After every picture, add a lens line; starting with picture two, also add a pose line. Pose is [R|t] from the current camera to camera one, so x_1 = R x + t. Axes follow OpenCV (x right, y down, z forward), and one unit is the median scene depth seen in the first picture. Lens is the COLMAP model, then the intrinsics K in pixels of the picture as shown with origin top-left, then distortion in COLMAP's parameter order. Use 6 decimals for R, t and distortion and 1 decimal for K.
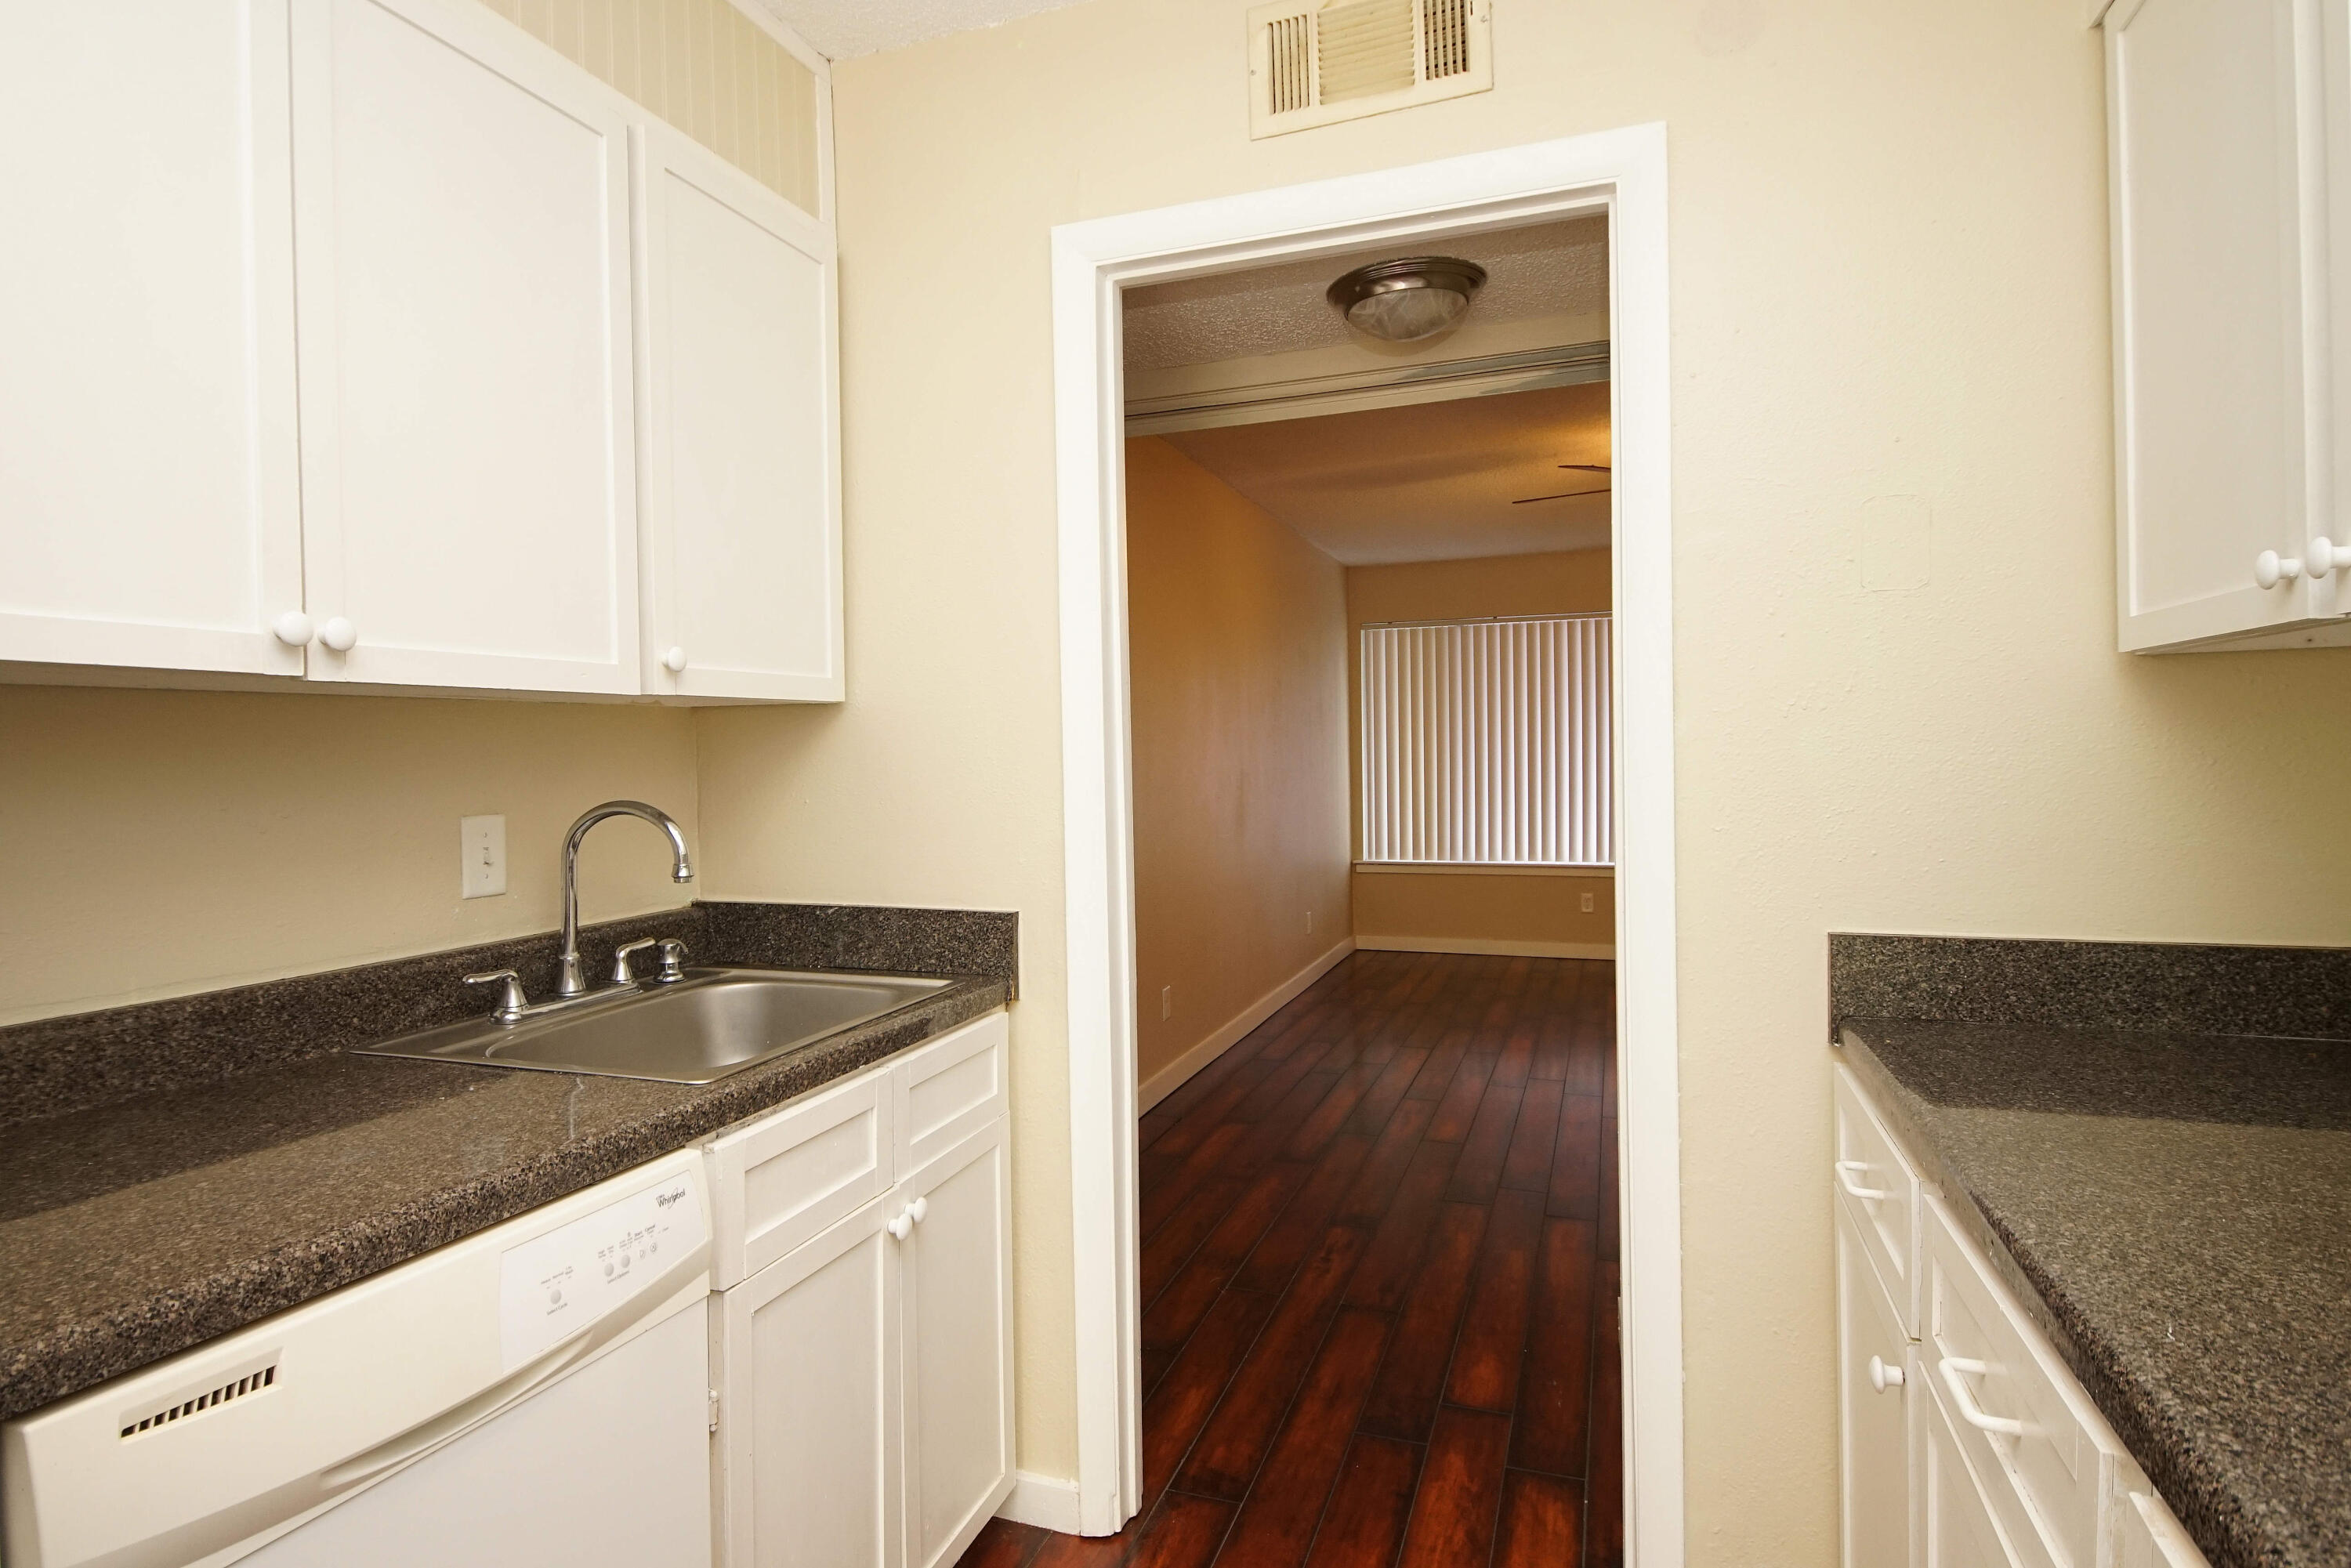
lens RADIAL K [[1256.9, 0, 1156.8], [0, 1256.9, 774.1], [0, 0, 1]] dist [0.040697, -0.038683]
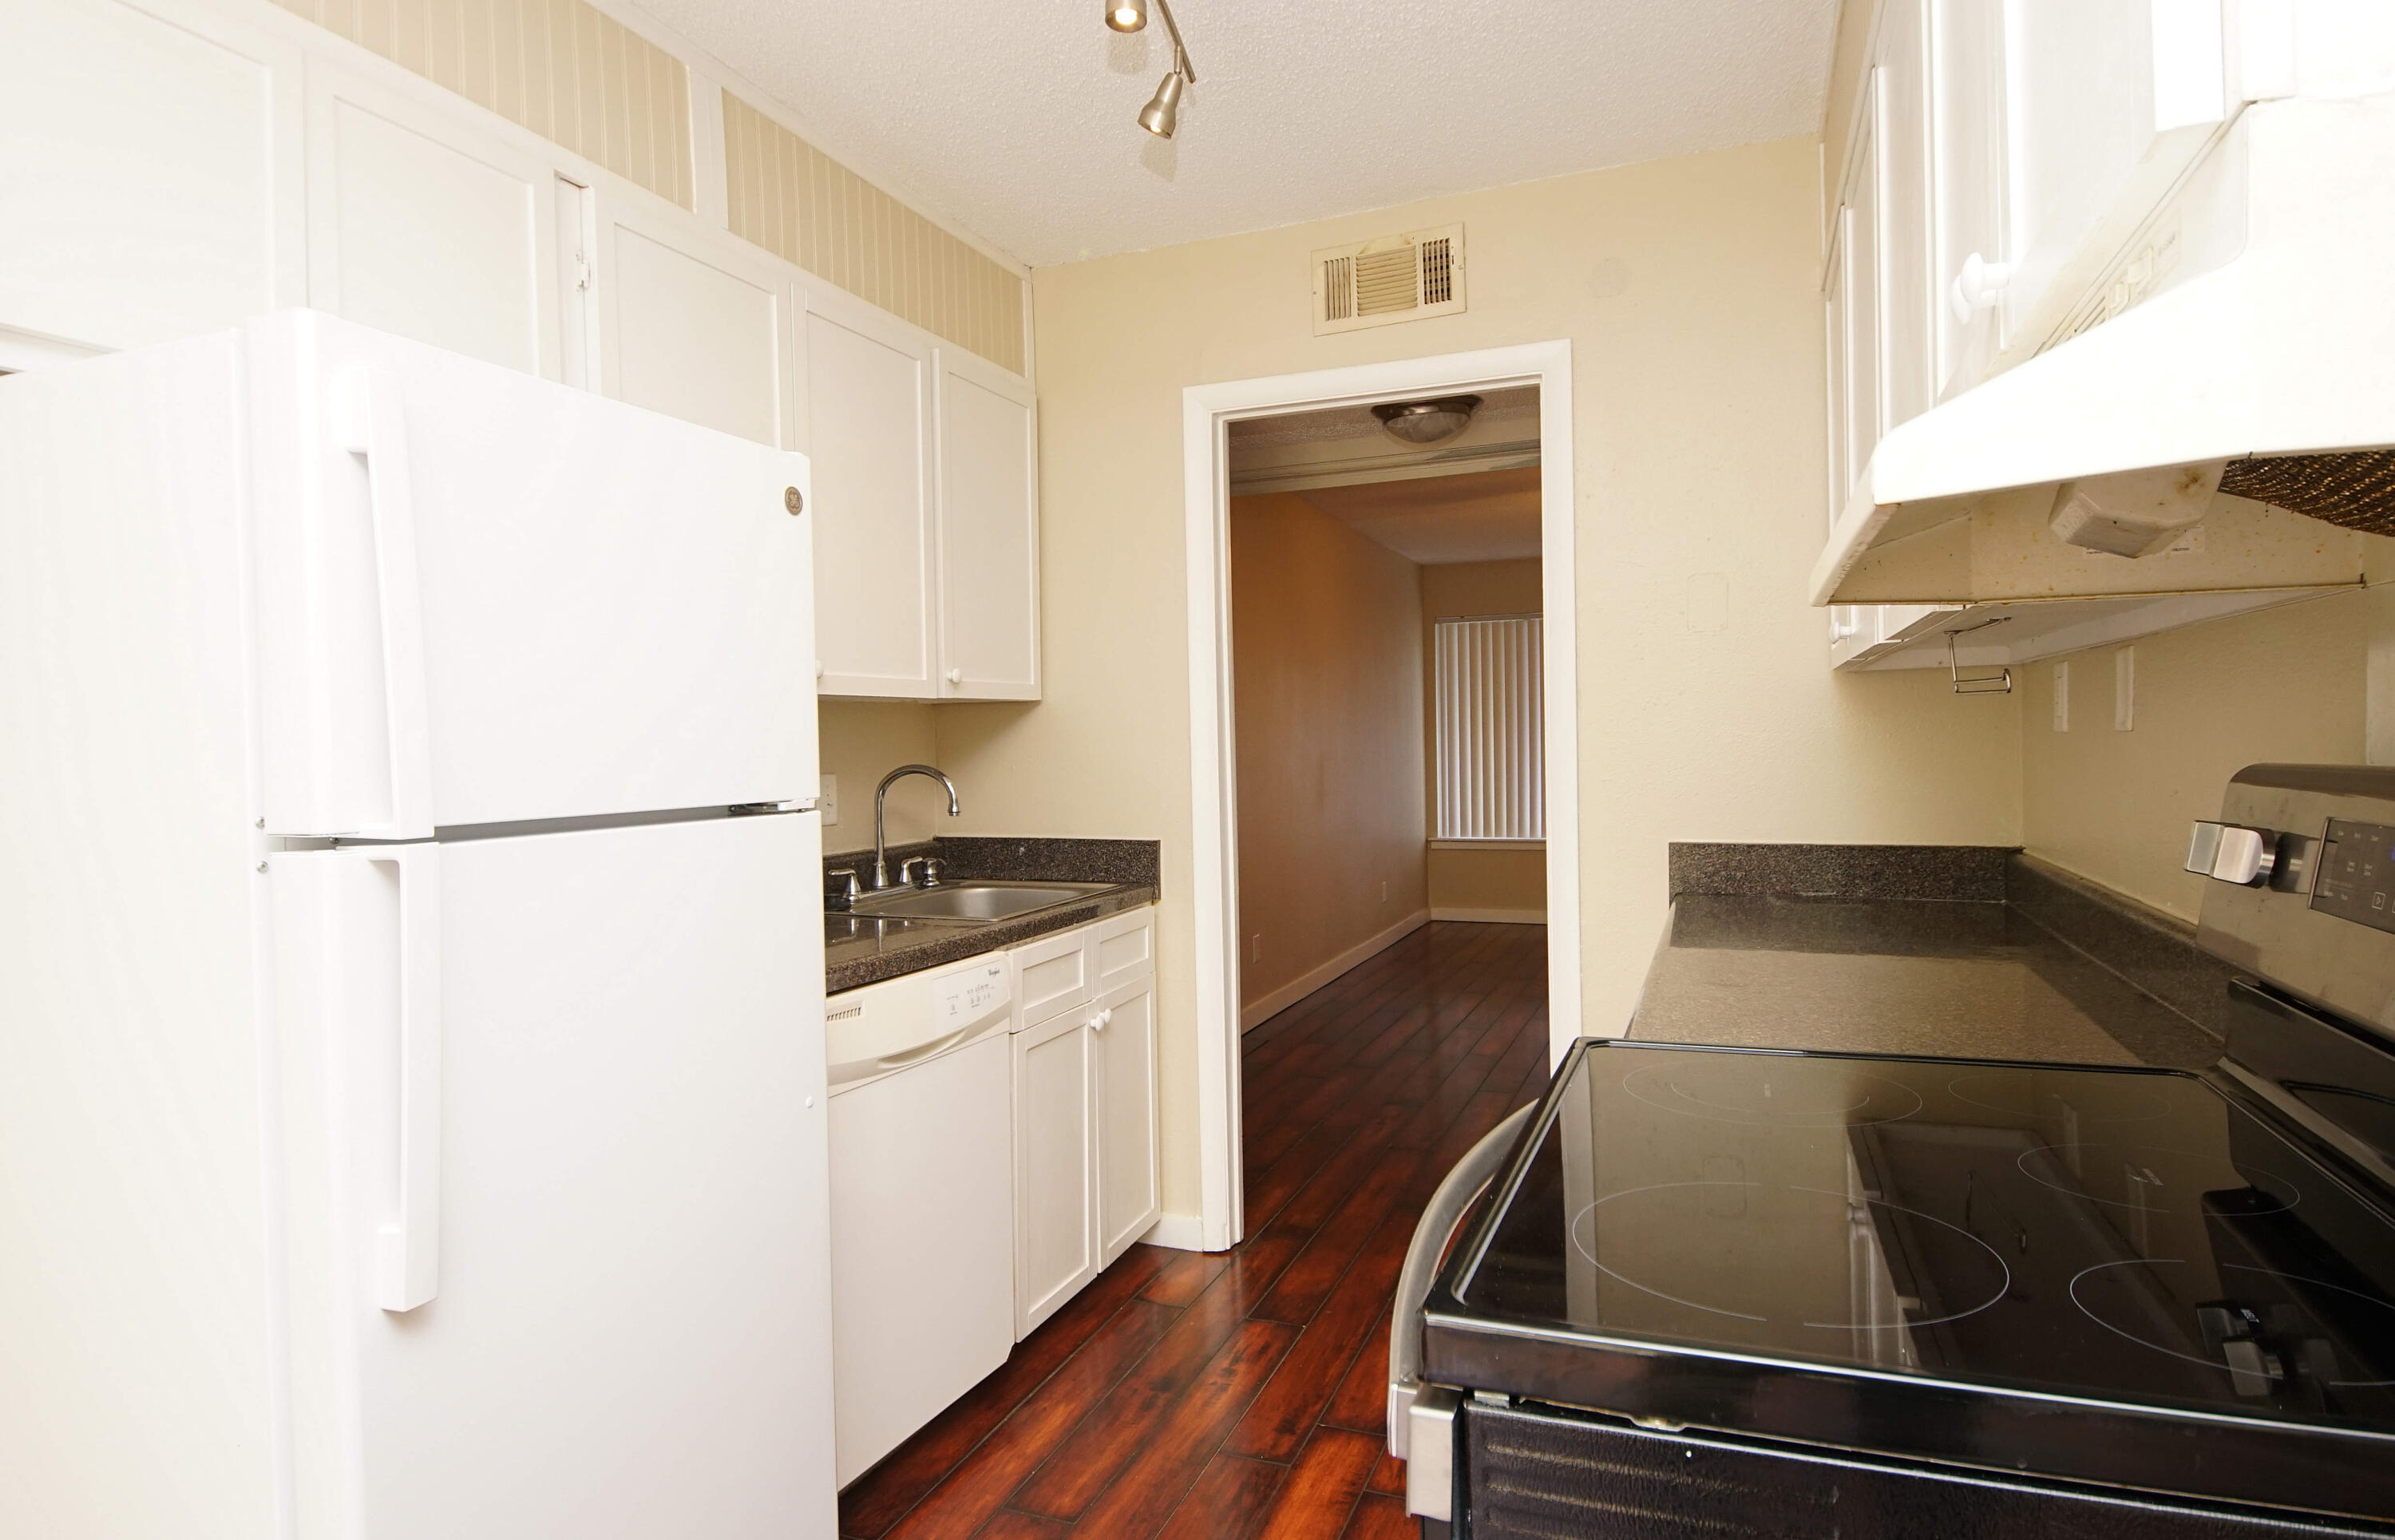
lens RADIAL K [[1343.3, 0, 1197.5], [0, 1343.3, 770.0], [0, 0, 1]] dist [0.022456, -0.000608]
pose [[0.999454, -0.002053, -0.032988, -0.012871], [0.002204, 0.999987, 0.004545, 0.018922], [0.032978, -0.004615, 0.999445, -0.598410]]
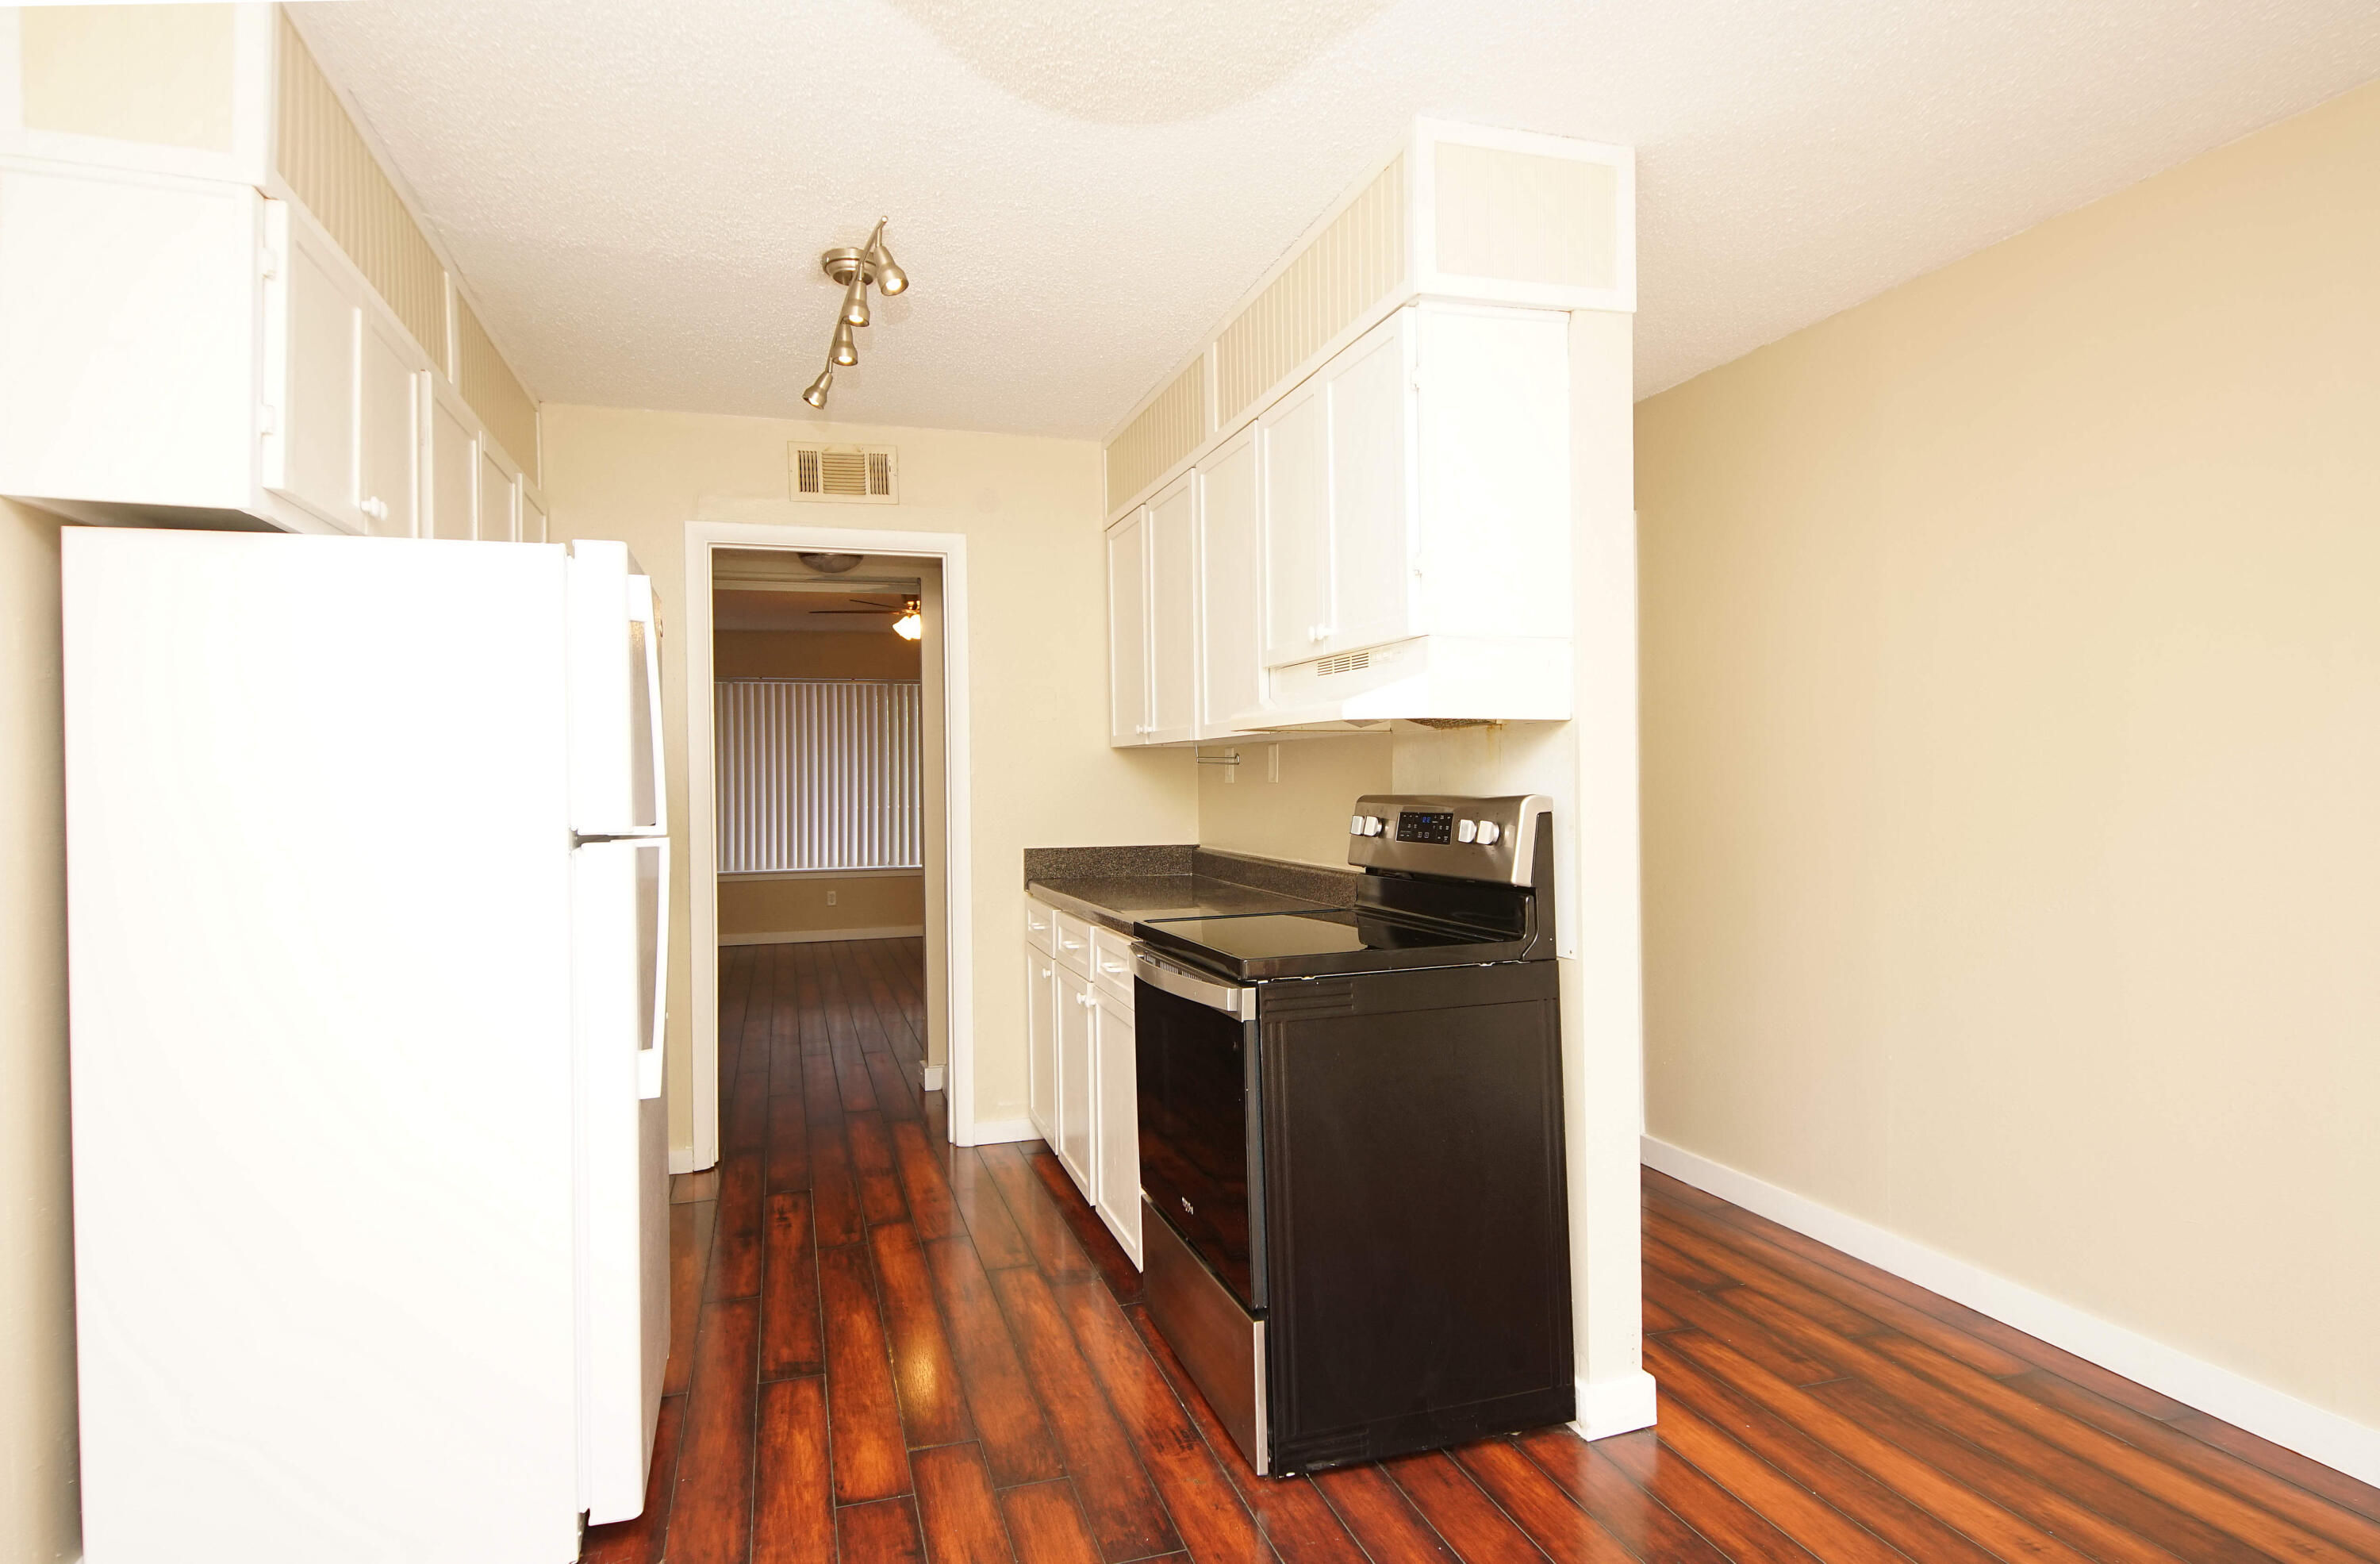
lens RADIAL K [[1291.1, 0, 1171.3], [0, 1291.1, 780.1], [0, 0, 1]] dist [0.026656, -0.000201]
pose [[0.800353, 0.006289, 0.599496, -0.684194], [0.007546, 0.999760, -0.020563, 0.032017], [-0.599482, 0.020982, 0.800114, -1.093525]]
